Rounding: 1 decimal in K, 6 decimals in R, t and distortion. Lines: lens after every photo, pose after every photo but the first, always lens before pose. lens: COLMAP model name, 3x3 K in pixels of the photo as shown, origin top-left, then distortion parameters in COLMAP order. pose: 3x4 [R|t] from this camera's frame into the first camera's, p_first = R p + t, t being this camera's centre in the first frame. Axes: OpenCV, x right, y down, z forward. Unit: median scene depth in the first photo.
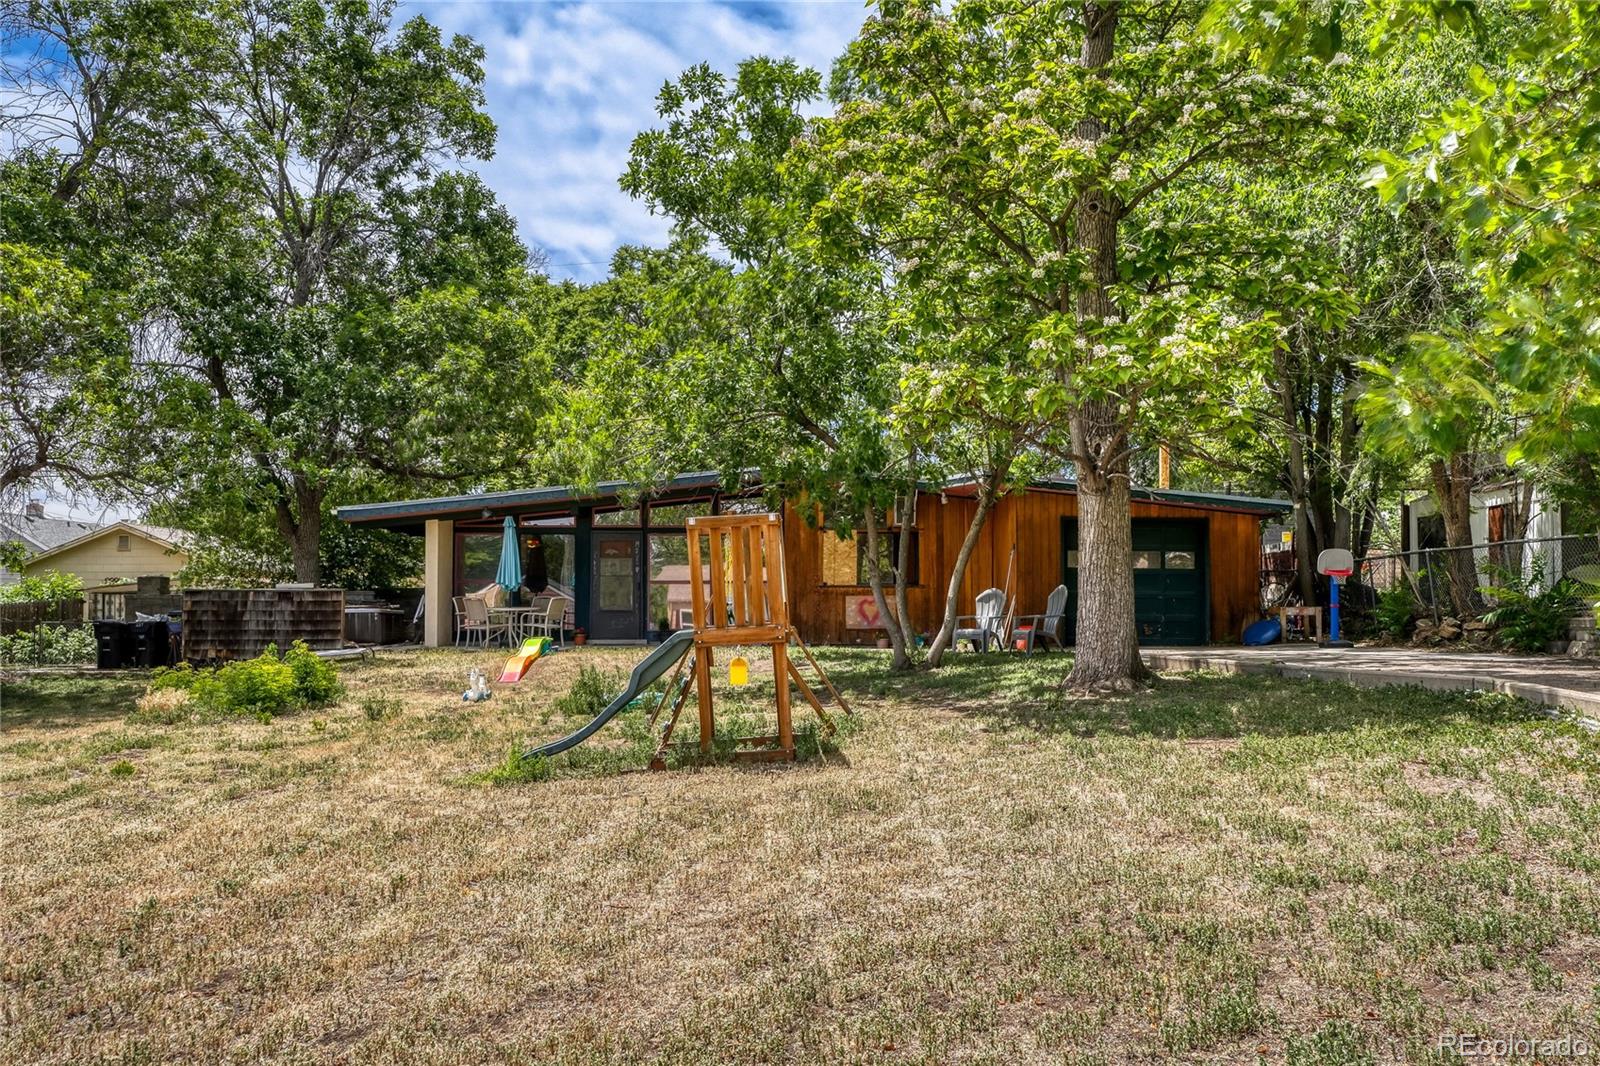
lens RADIAL K [[1417.9, 0, 799.7], [0, 1417.9, 534.0], [0, 0, 1]] dist [0.000301, 0.000176]
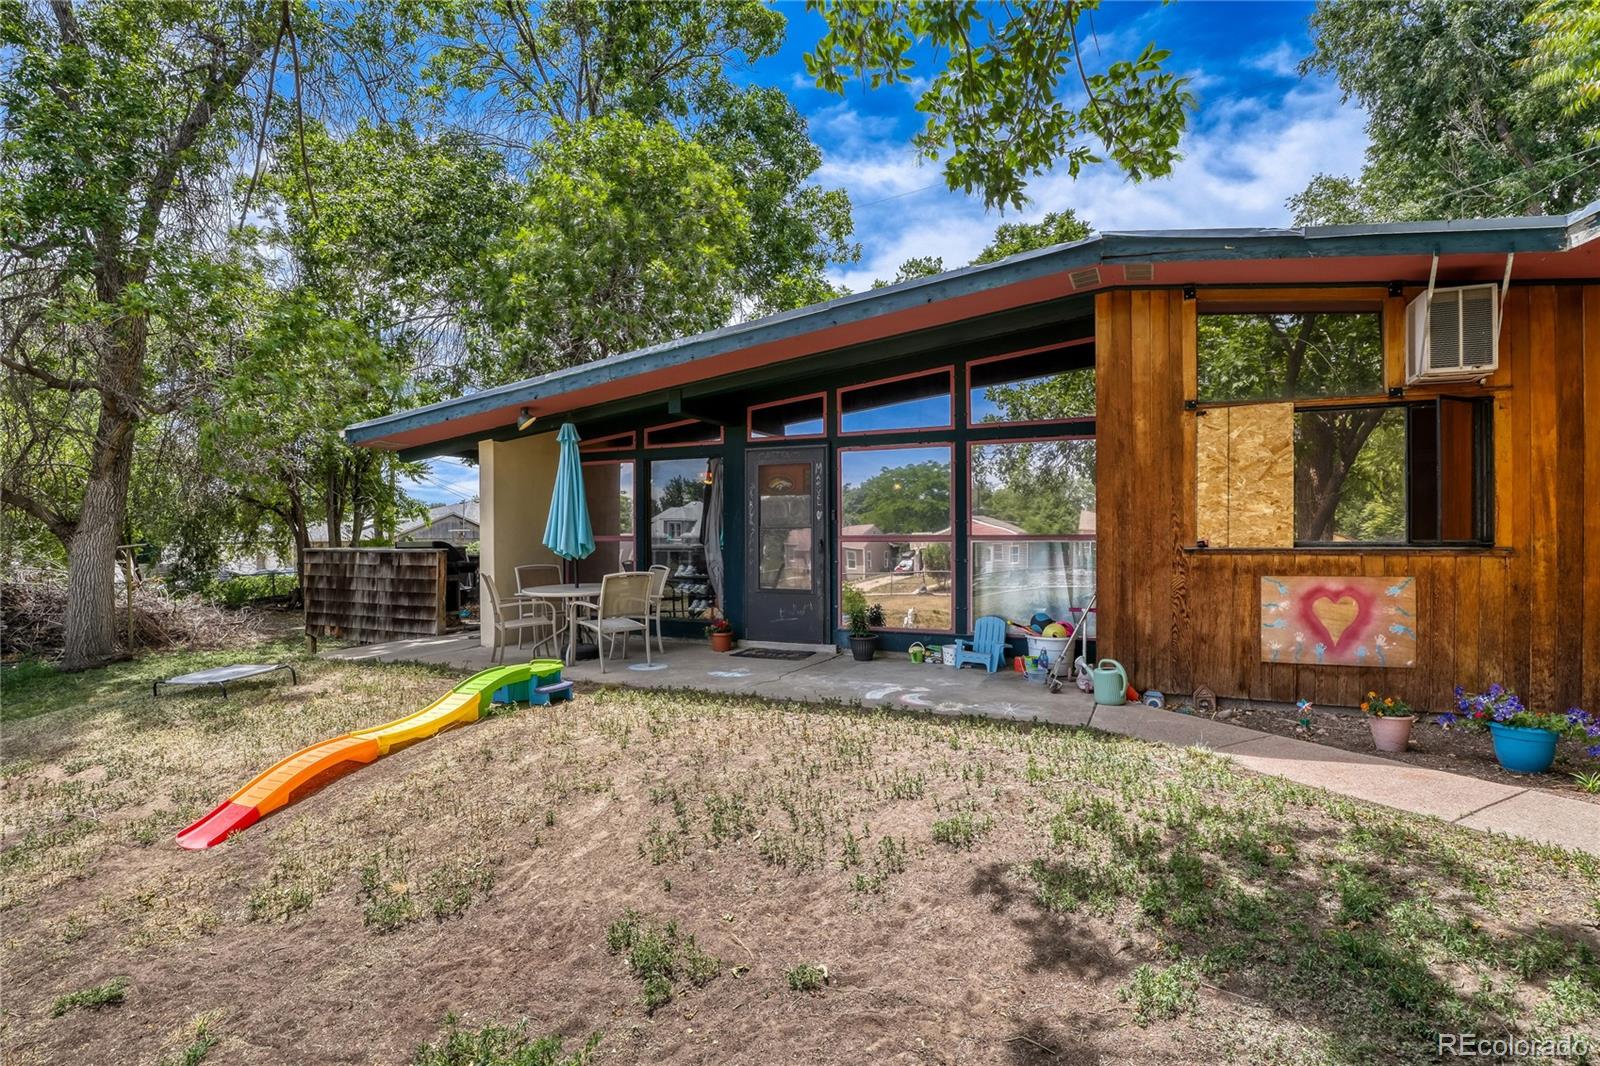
lens RADIAL K [[799.7, 0, 806.7], [0, 799.7, 530.9], [0, 0, 1]] dist [-0.003821, -0.000309]
pose [[0.898708, -0.006181, -0.438503, 0.016518], [0.030549, 0.998354, 0.048537, 0.016531], [0.437482, -0.057017, 0.897418, 0.748893]]
